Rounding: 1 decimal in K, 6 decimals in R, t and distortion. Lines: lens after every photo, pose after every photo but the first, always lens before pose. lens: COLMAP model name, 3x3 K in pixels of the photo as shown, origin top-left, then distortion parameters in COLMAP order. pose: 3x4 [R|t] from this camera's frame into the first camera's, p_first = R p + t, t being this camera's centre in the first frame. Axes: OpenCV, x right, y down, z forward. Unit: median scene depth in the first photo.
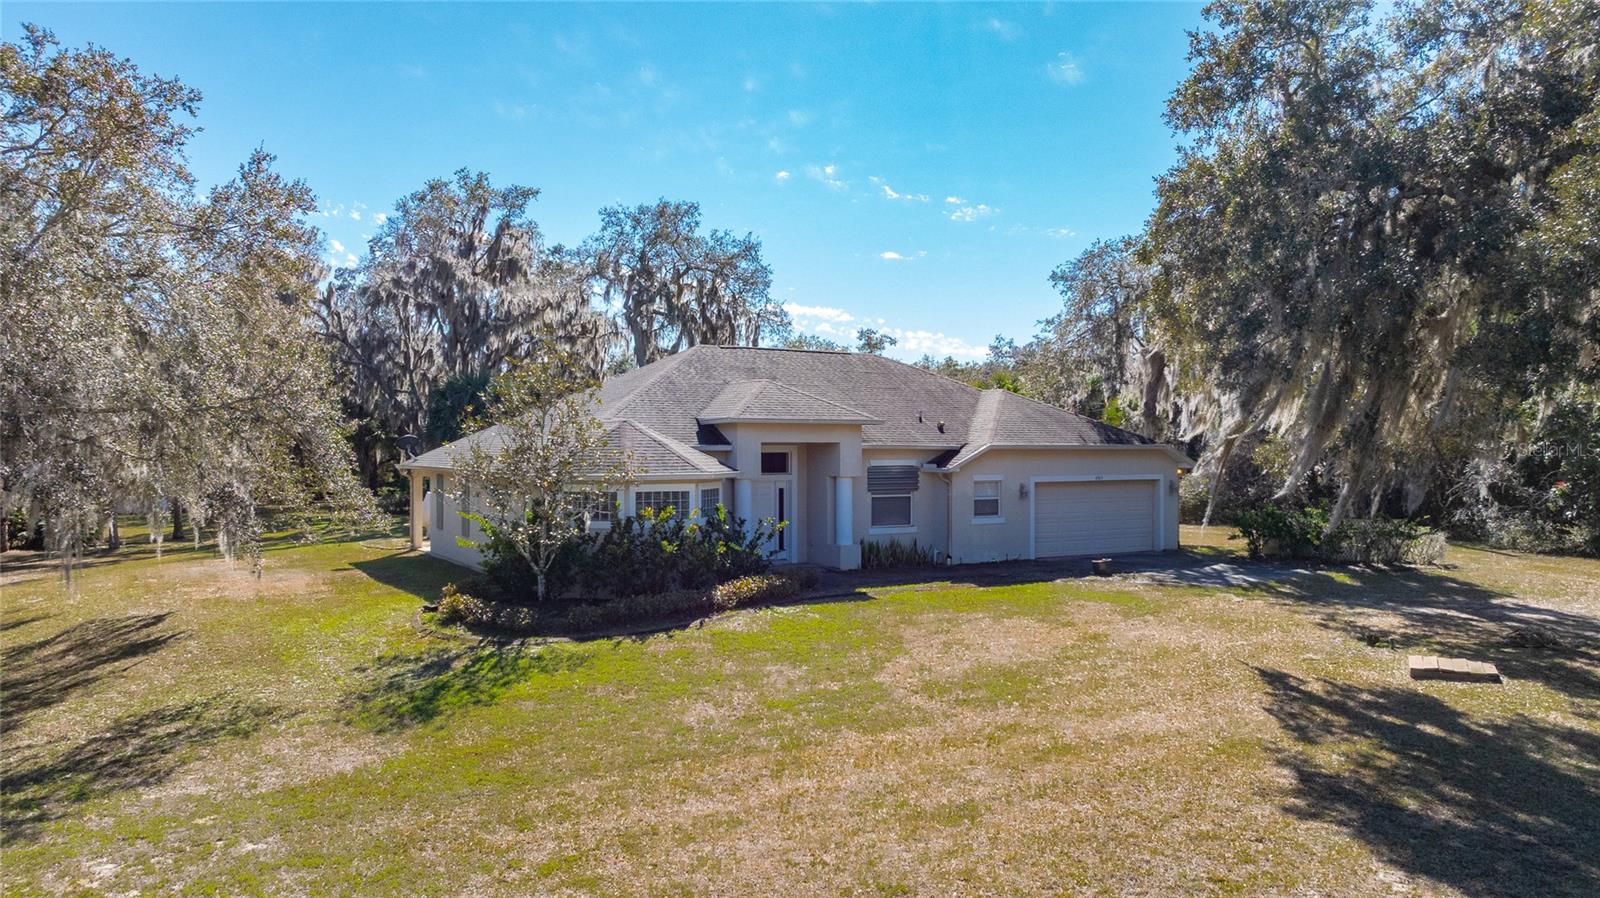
lens RADIAL K [[1144.9, 0, 796.1], [0, 1144.9, 452.2], [0, 0, 1]] dist [-0.018901, 0.026008]
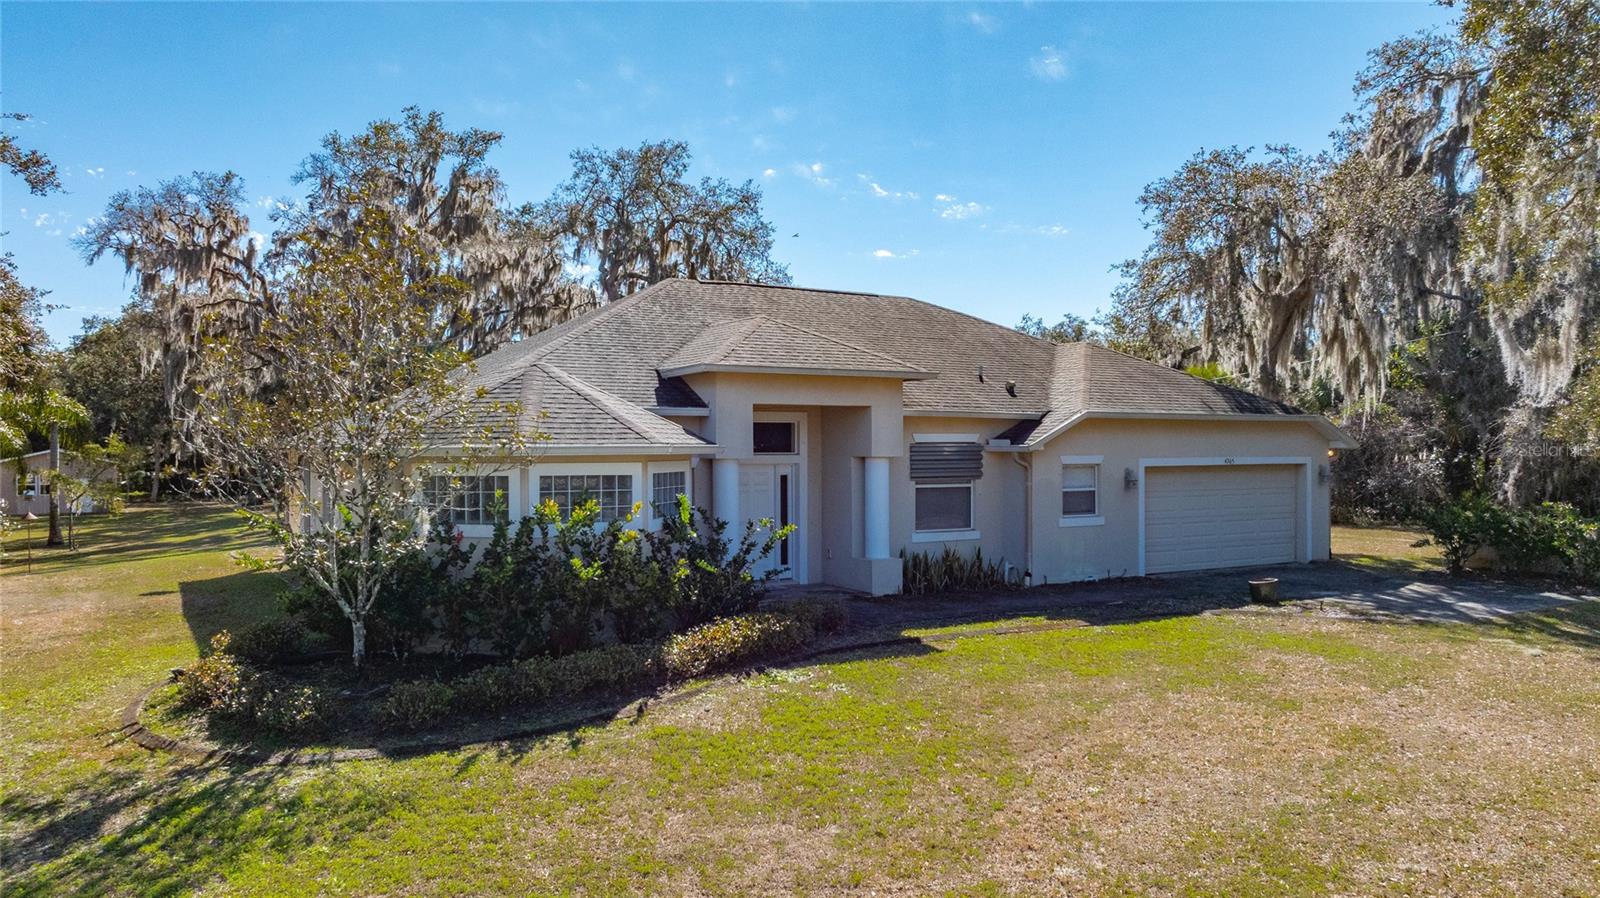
lens RADIAL K [[1144.9, 0, 833.5], [0, 1144.9, 405.6], [0, 0, 1]] dist [-0.018901, 0.026008]
pose [[0.999567, 0.000875, 0.029414, -0.003508], [0.000297, 0.999206, -0.039833, 0.017144], [-0.029425, 0.039825, 0.998773, 0.309882]]
